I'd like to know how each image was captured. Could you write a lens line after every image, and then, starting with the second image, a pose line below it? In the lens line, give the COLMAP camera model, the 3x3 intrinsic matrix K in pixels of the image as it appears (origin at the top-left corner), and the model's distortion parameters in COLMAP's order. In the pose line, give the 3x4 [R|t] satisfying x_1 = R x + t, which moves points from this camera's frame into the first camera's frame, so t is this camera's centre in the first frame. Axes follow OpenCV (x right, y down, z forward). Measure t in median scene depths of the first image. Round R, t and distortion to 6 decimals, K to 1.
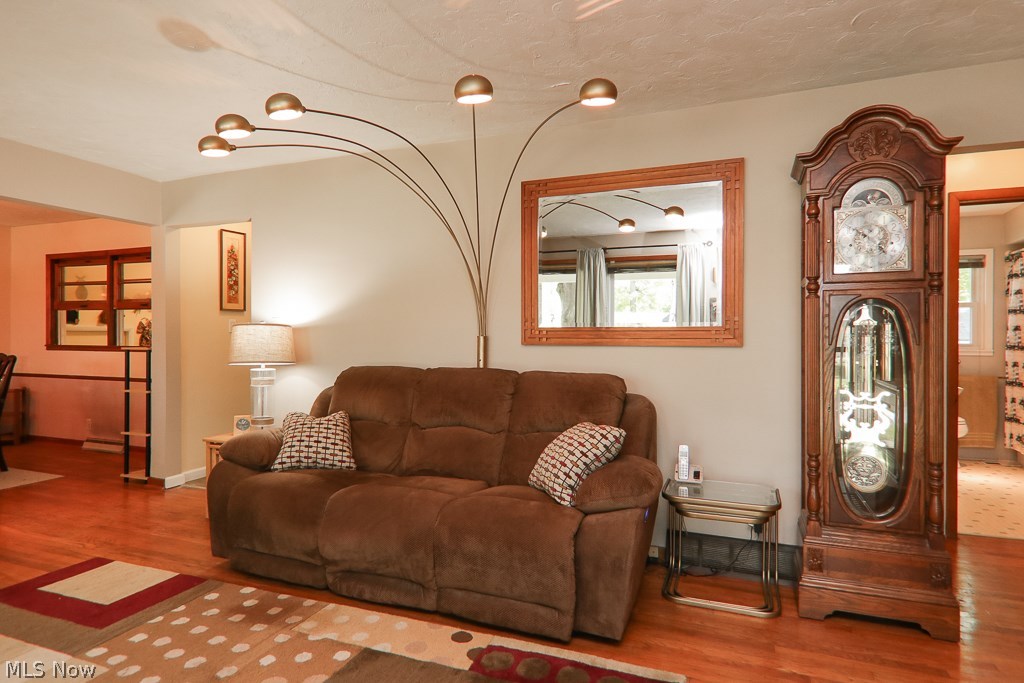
lens RADIAL K [[576.9, 0, 518.8], [0, 576.9, 341.0], [0, 0, 1]] dist [-0.001878, -0.002440]
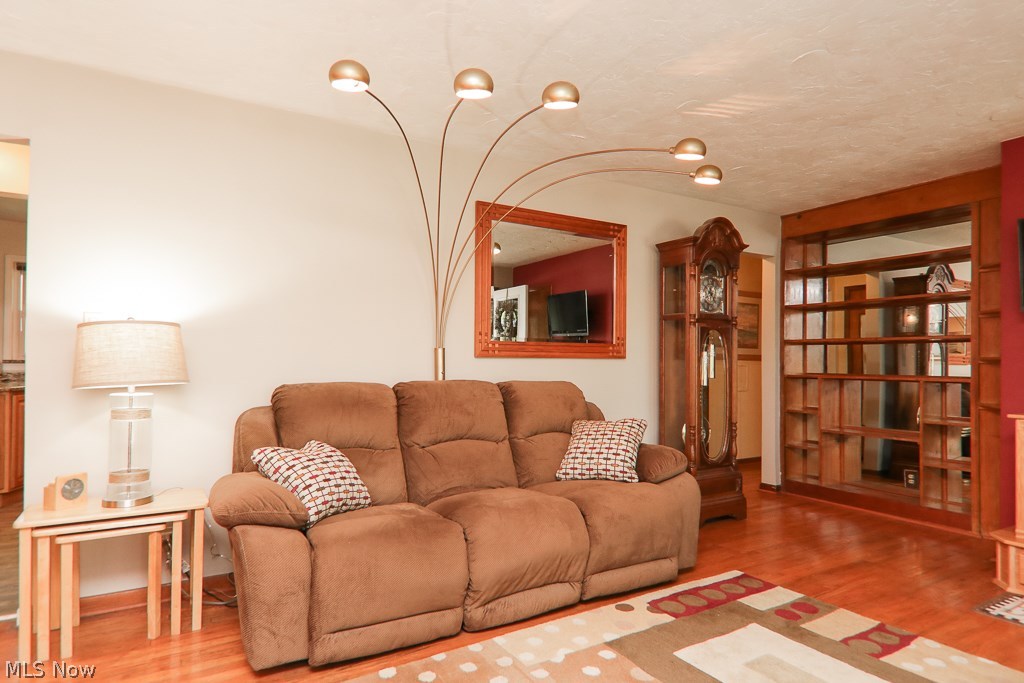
lens RADIAL K [[576.9, 0, 518.8], [0, 576.9, 341.0], [0, 0, 1]] dist [-0.001878, -0.002440]
pose [[0.612245, 0.019499, 0.790428, -1.148463], [-0.012526, 0.999810, -0.014962, -0.010266], [-0.790569, -0.000741, 0.612372, 0.440803]]
